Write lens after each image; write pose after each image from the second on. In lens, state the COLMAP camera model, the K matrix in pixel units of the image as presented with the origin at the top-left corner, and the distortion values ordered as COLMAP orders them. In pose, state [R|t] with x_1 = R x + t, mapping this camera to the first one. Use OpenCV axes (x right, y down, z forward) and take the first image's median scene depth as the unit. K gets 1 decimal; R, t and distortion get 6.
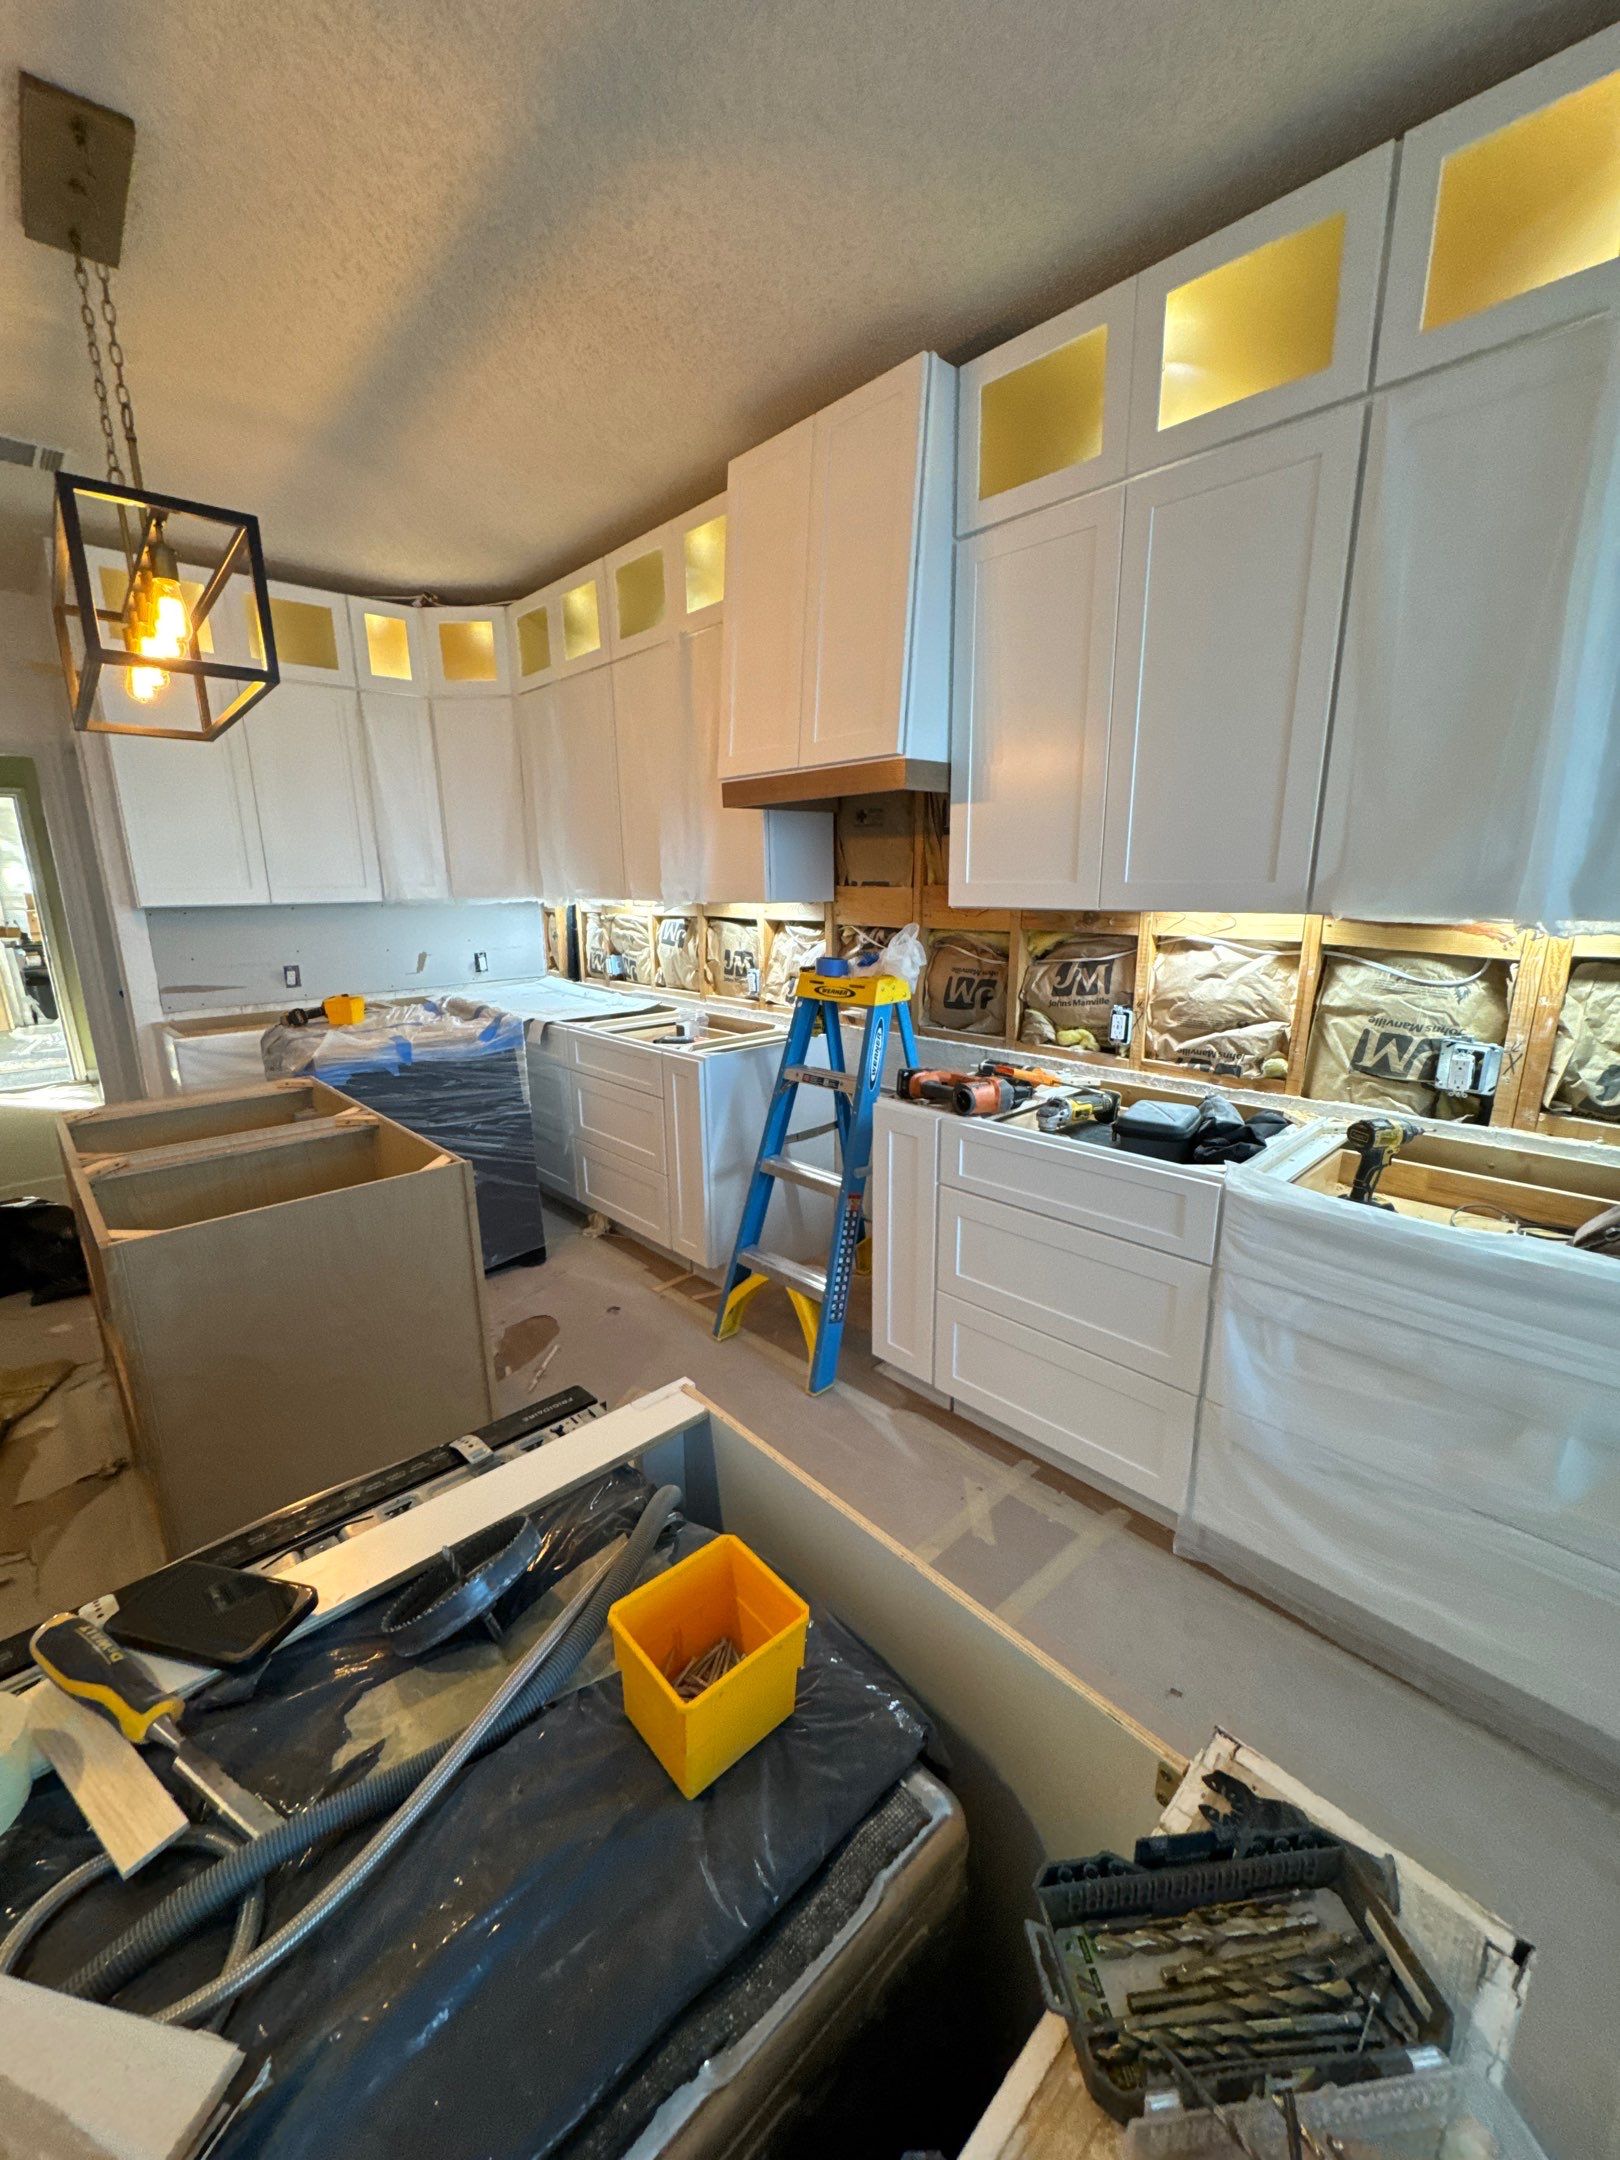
lens RADIAL K [[841.3, 0, 805.5], [0, 841.3, 1076.9], [0, 0, 1]] dist [-0.002378, -0.000189]
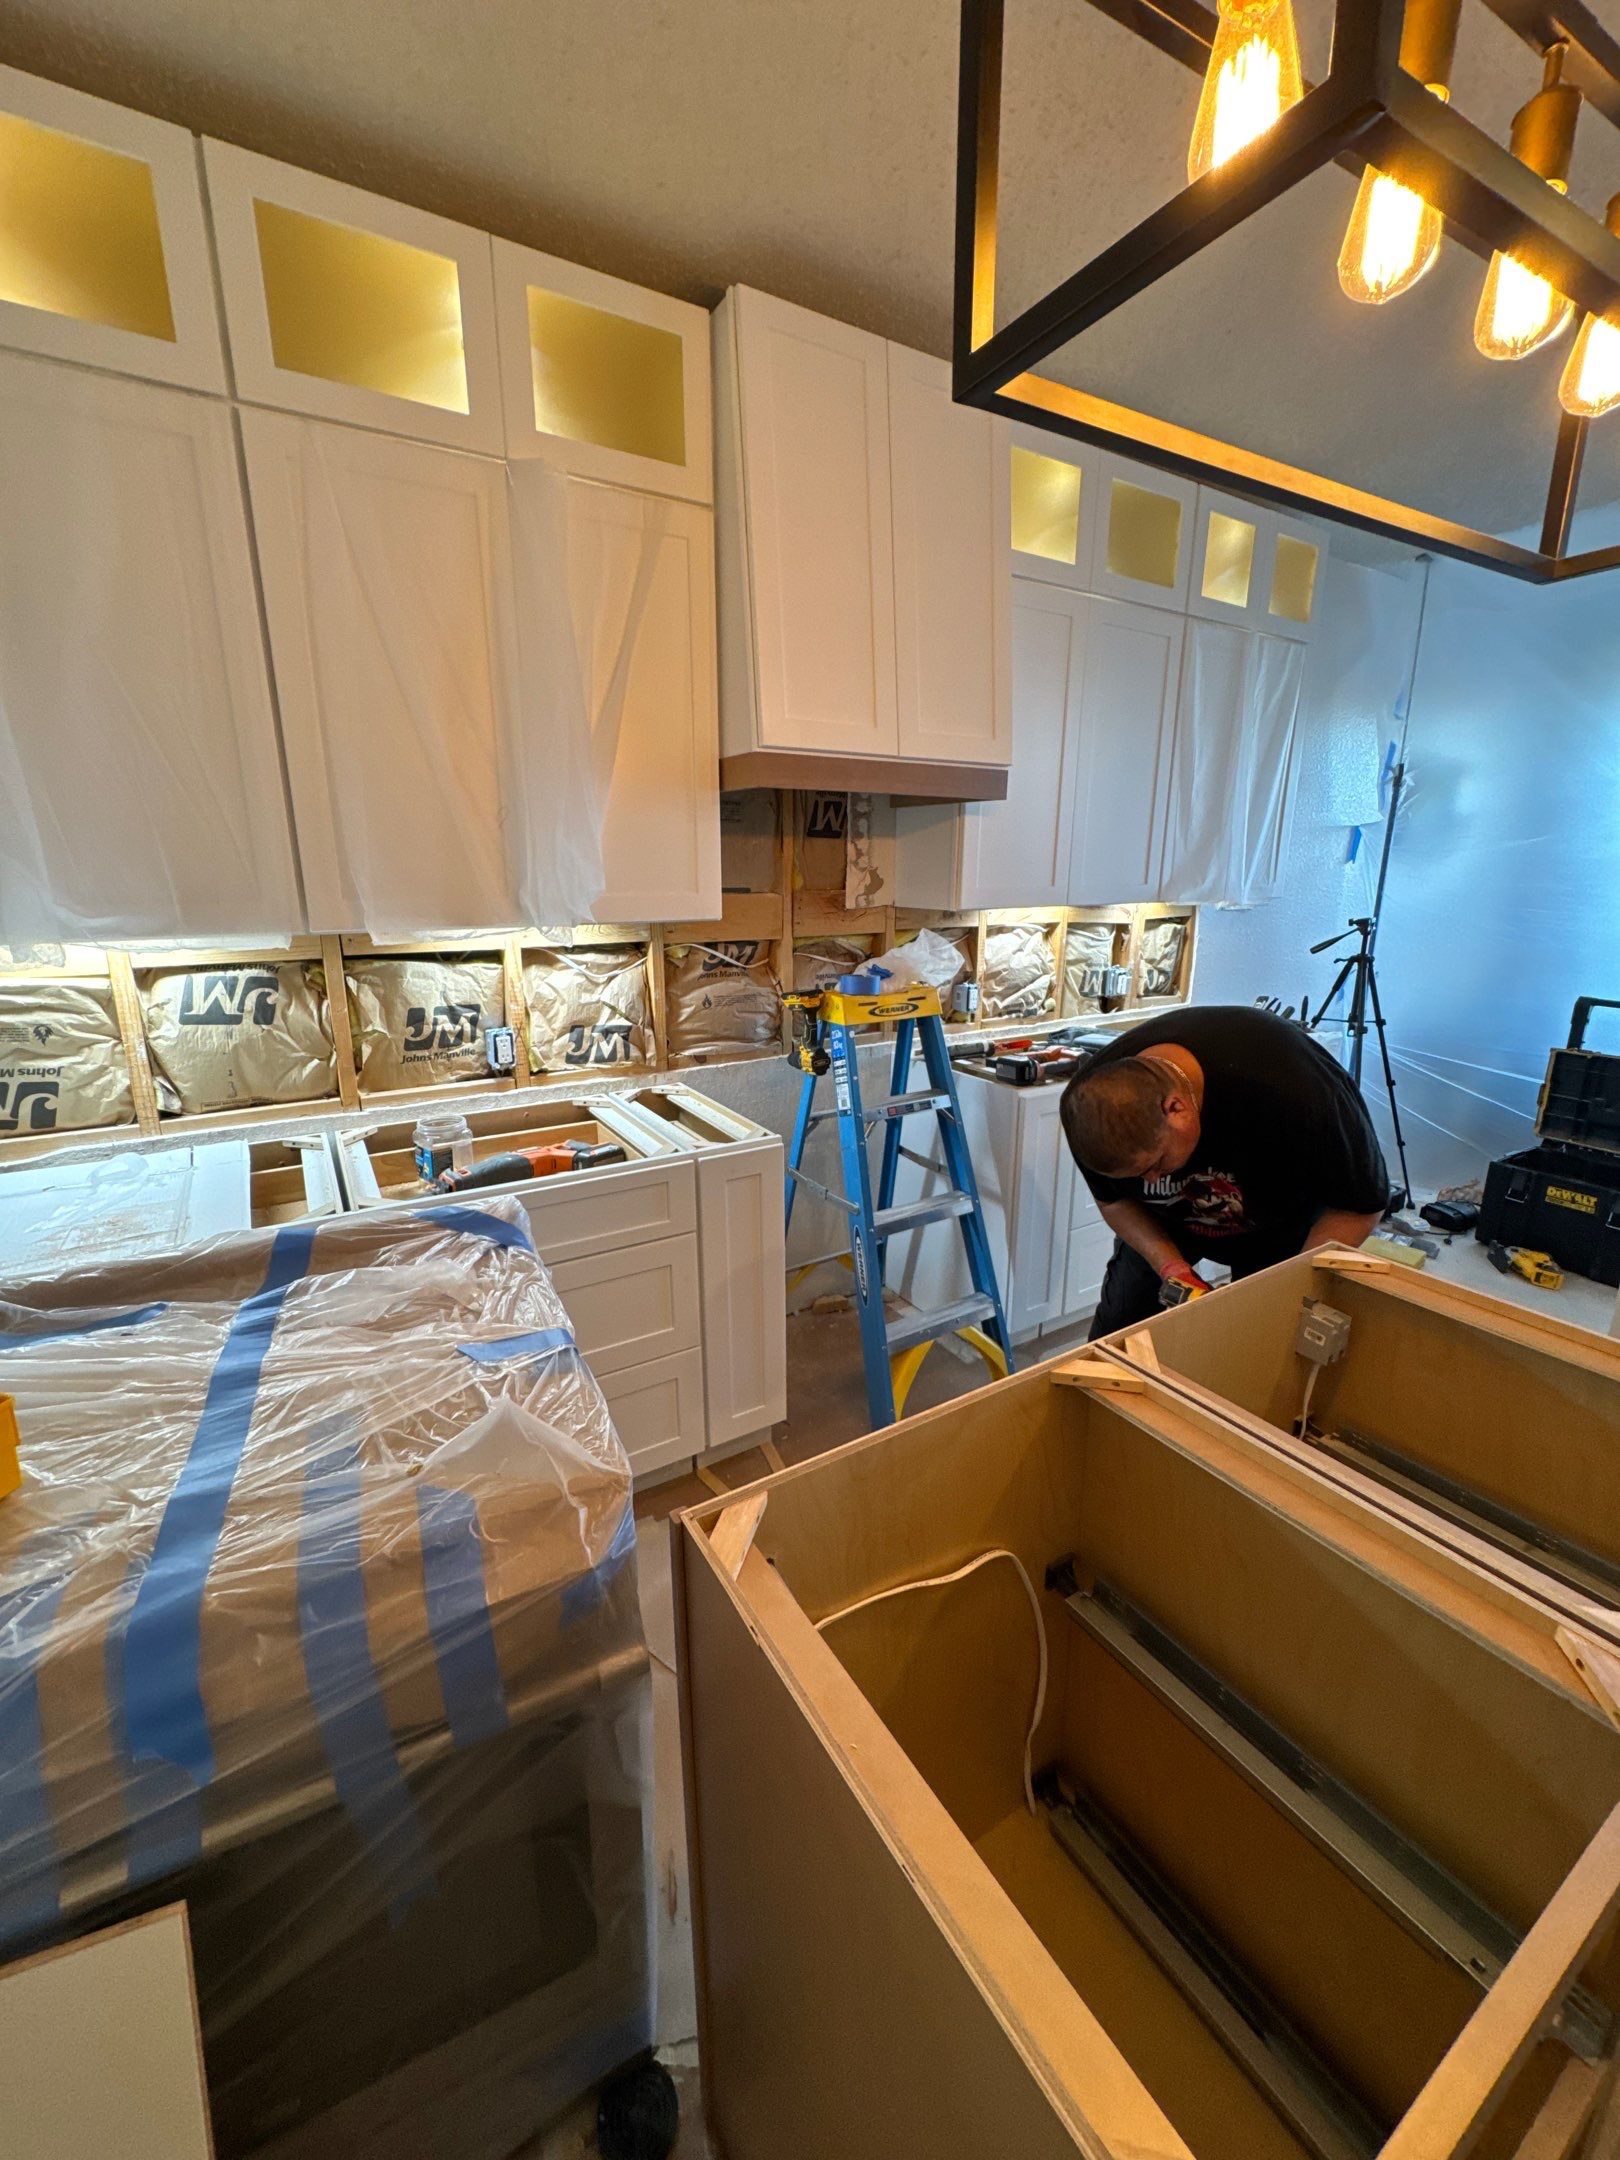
lens RADIAL K [[841.3, 0, 803.3], [0, 841.3, 1076.3], [0, 0, 1]] dist [-0.002378, -0.000189]
pose [[0.226266, -0.210649, 0.951016, -0.817321], [0.235770, 0.959148, 0.156356, -0.184031], [-0.945101, 0.188843, 0.266687, 0.826488]]
